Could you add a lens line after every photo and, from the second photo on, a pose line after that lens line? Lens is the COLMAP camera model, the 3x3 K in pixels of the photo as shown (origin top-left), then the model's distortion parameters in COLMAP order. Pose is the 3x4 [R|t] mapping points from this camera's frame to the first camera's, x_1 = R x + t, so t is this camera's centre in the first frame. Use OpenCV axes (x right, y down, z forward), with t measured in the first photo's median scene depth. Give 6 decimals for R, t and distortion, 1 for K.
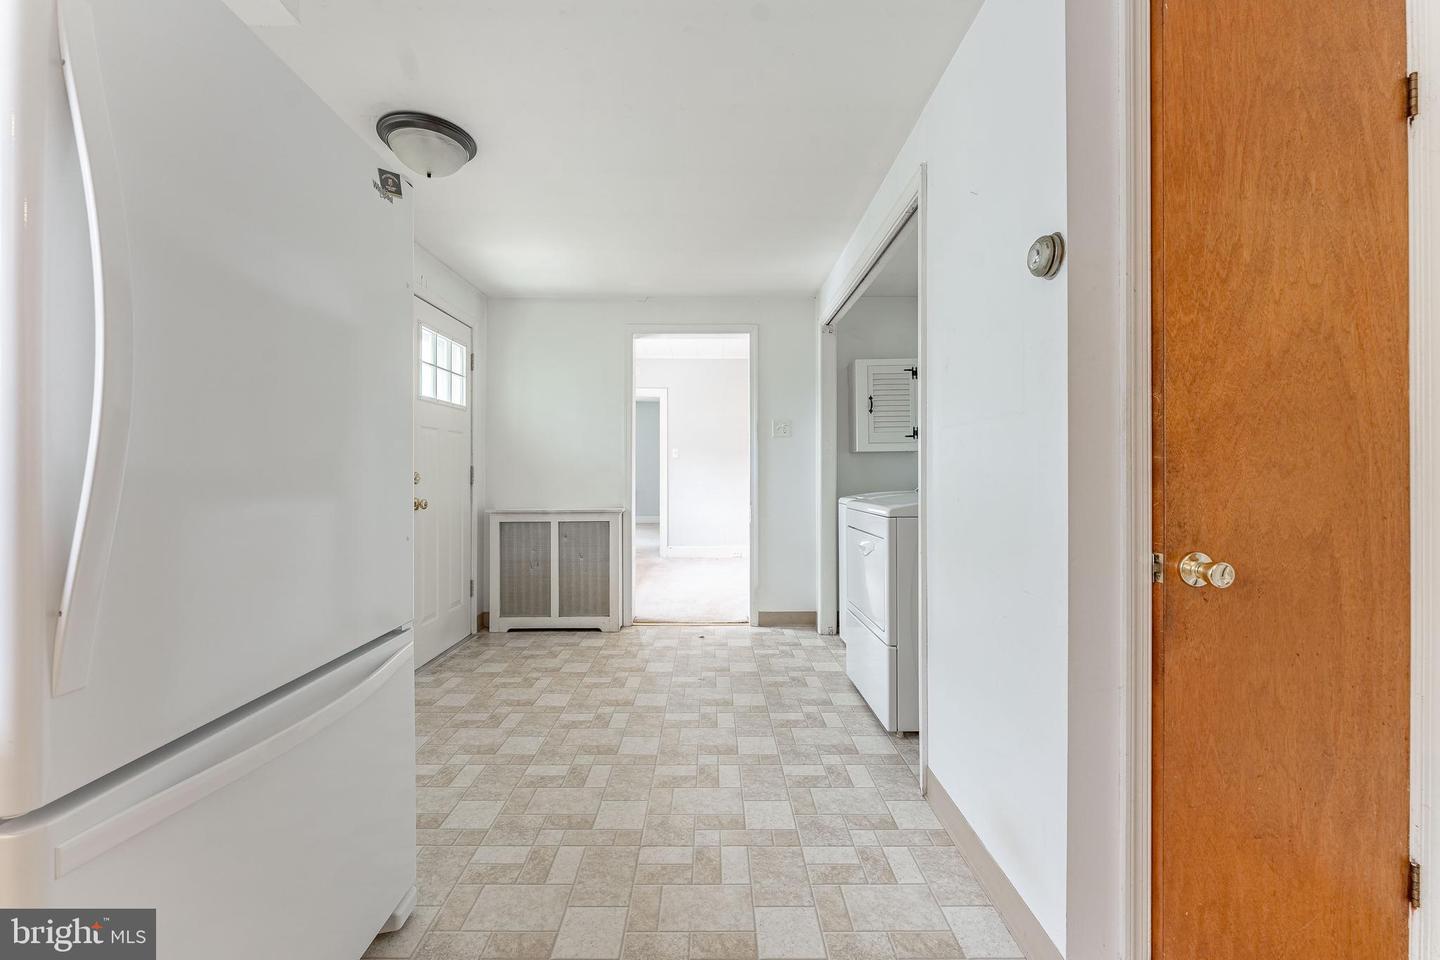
lens RADIAL K [[574.7, 0, 710.3], [0, 574.7, 469.1], [0, 0, 1]] dist [-0.001662, -0.000261]
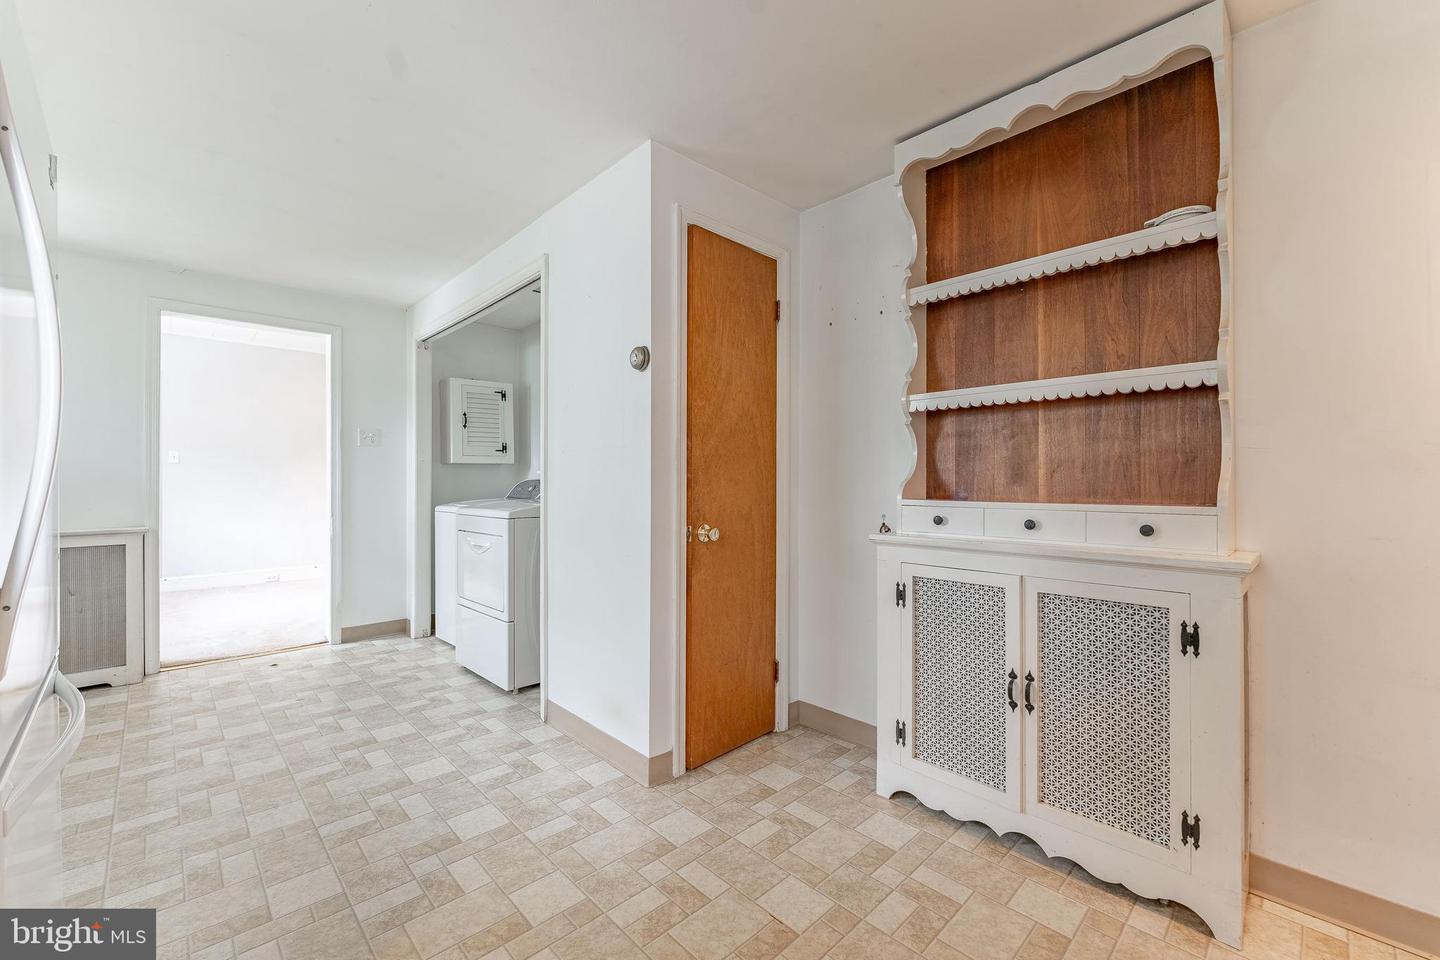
lens RADIAL K [[586.6, 0, 710.6], [0, 586.6, 482.1], [0, 0, 1]] dist [-0.001958, -0.000430]
pose [[0.727259, 0.000626, 0.686363, -0.246276], [-0.005211, 0.999976, 0.004609, -0.003716], [-0.686343, -0.006929, 0.727245, -0.225543]]
